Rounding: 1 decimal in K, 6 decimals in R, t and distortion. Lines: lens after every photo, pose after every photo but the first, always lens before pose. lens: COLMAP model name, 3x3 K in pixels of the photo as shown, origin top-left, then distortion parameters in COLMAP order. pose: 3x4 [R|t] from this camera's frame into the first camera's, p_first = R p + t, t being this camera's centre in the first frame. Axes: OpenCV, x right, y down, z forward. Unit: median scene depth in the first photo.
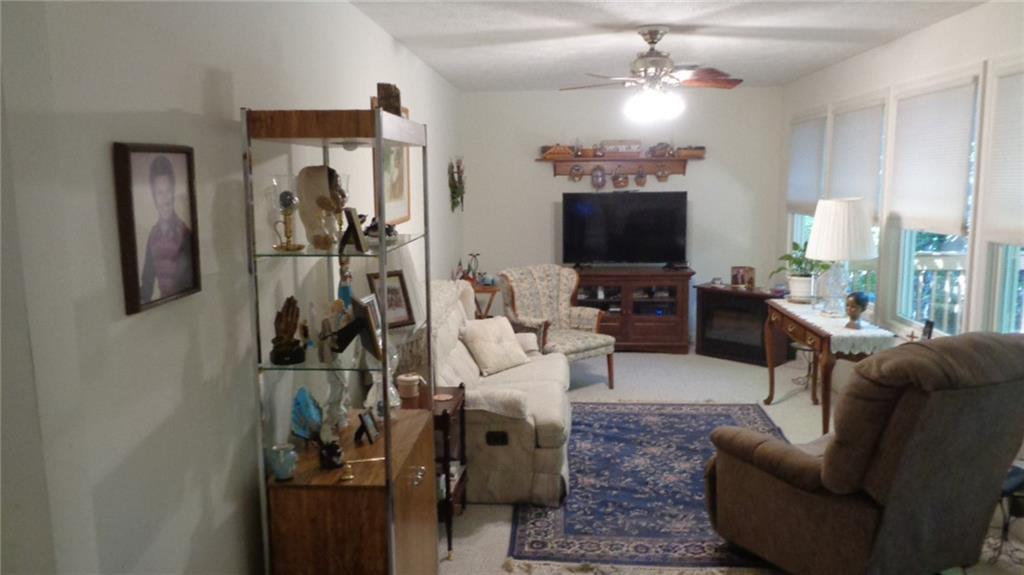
lens RADIAL K [[778.1, 0, 512.0], [0, 778.1, 287.5], [0, 0, 1]] dist [0.011058, 0.000583]
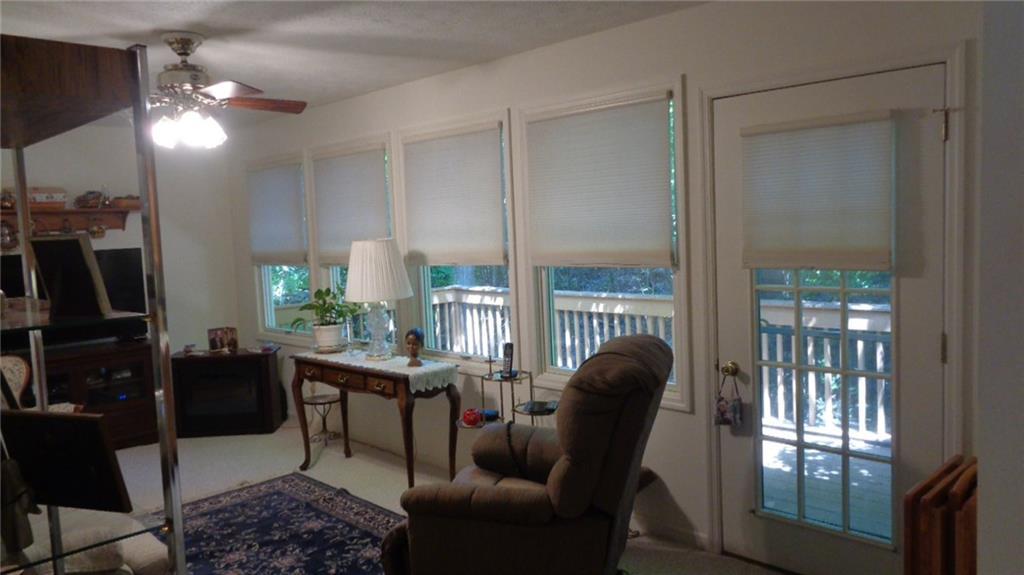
lens RADIAL K [[778.1, 0, 512.0], [0, 778.1, 287.5], [0, 0, 1]] dist [0.011058, 0.000583]
pose [[0.666918, -0.078629, 0.740971, -0.192460], [0.143770, 0.989310, -0.024419, -0.004214], [-0.731130, 0.122815, 0.671093, 0.212431]]
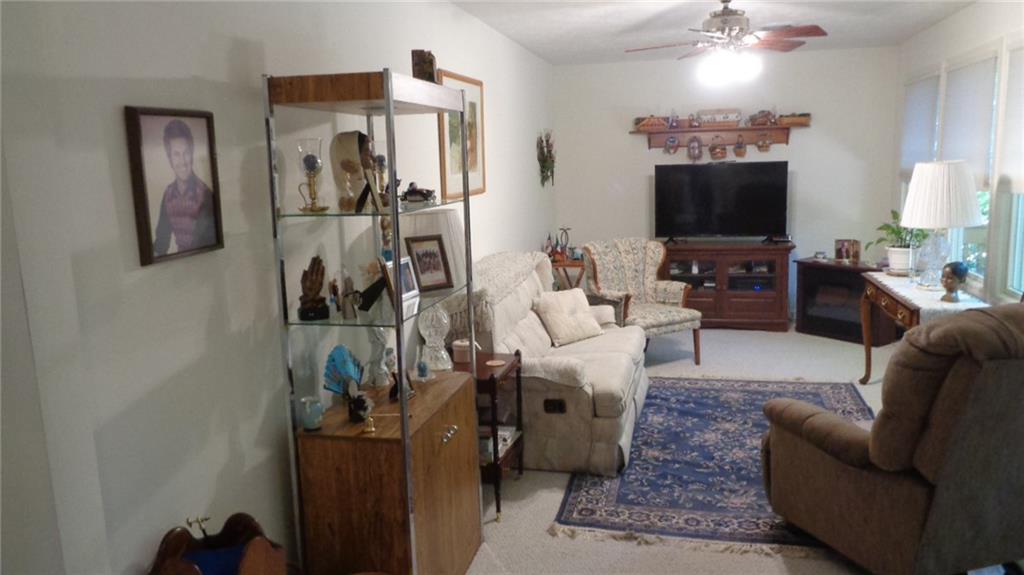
lens RADIAL K [[776.3, 0, 512.0], [0, 776.3, 287.5], [0, 0, 1]] dist [0.002858, -0.000373]
pose [[0.985705, 0.006335, -0.168360, 0.076018], [-0.002544, 0.999739, 0.022724, 0.014928], [0.168460, -0.021971, 0.985464, 0.007390]]
